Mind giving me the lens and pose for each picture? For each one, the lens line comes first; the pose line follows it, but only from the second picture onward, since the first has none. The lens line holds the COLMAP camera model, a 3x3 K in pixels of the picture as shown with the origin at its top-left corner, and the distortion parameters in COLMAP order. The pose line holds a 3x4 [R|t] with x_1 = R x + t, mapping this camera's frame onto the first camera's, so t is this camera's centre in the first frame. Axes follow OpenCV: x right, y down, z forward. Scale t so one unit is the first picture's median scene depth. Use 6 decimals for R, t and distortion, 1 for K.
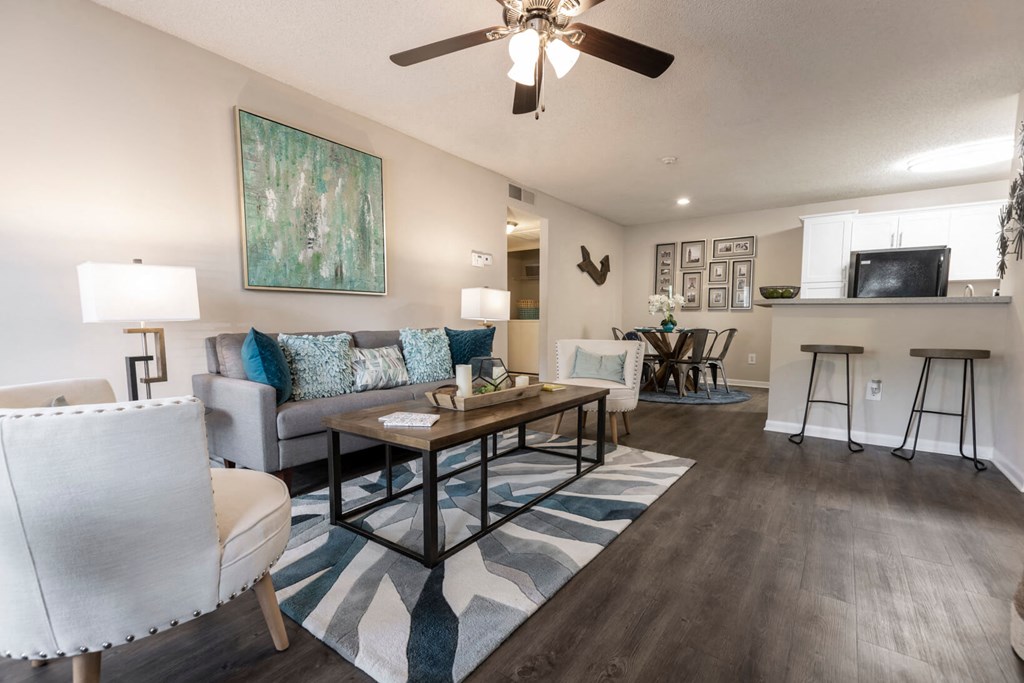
lens RADIAL K [[448.3, 0, 511.3], [0, 448.3, 342.7], [0, 0, 1]] dist [0.000316, -0.000133]
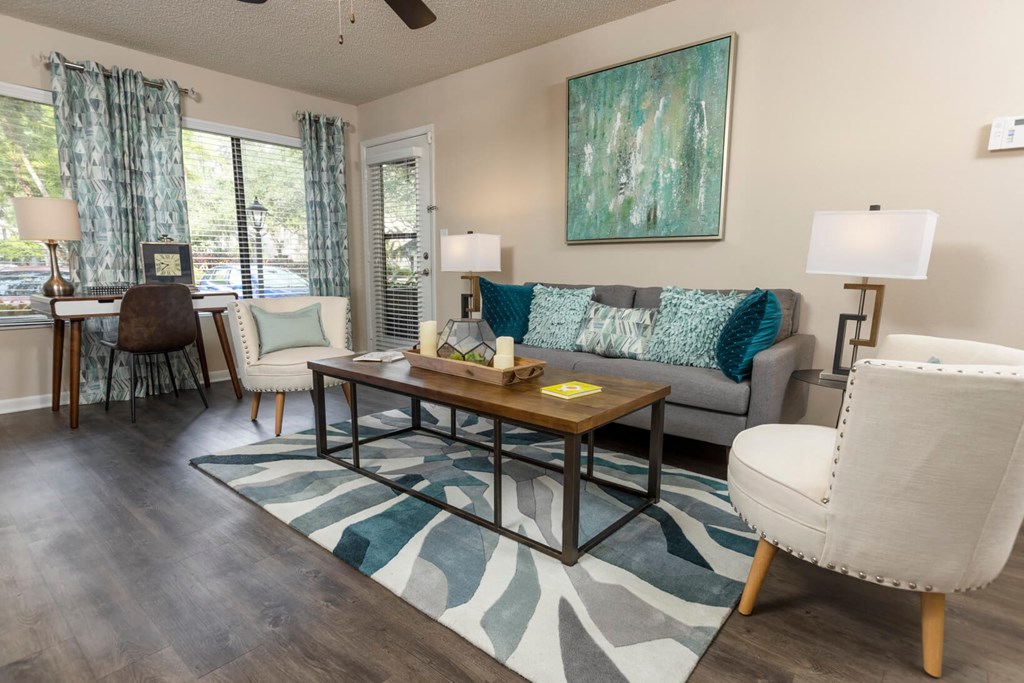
lens RADIAL K [[532.2, 0, 510.7], [0, 532.2, 343.8], [0, 0, 1]] dist [0.000098, -0.000096]
pose [[-0.066564, 0.136404, -0.988415, 0.698348], [-0.062241, 0.988115, 0.140554, -0.047520], [0.995839, 0.070876, -0.057283, 0.870013]]
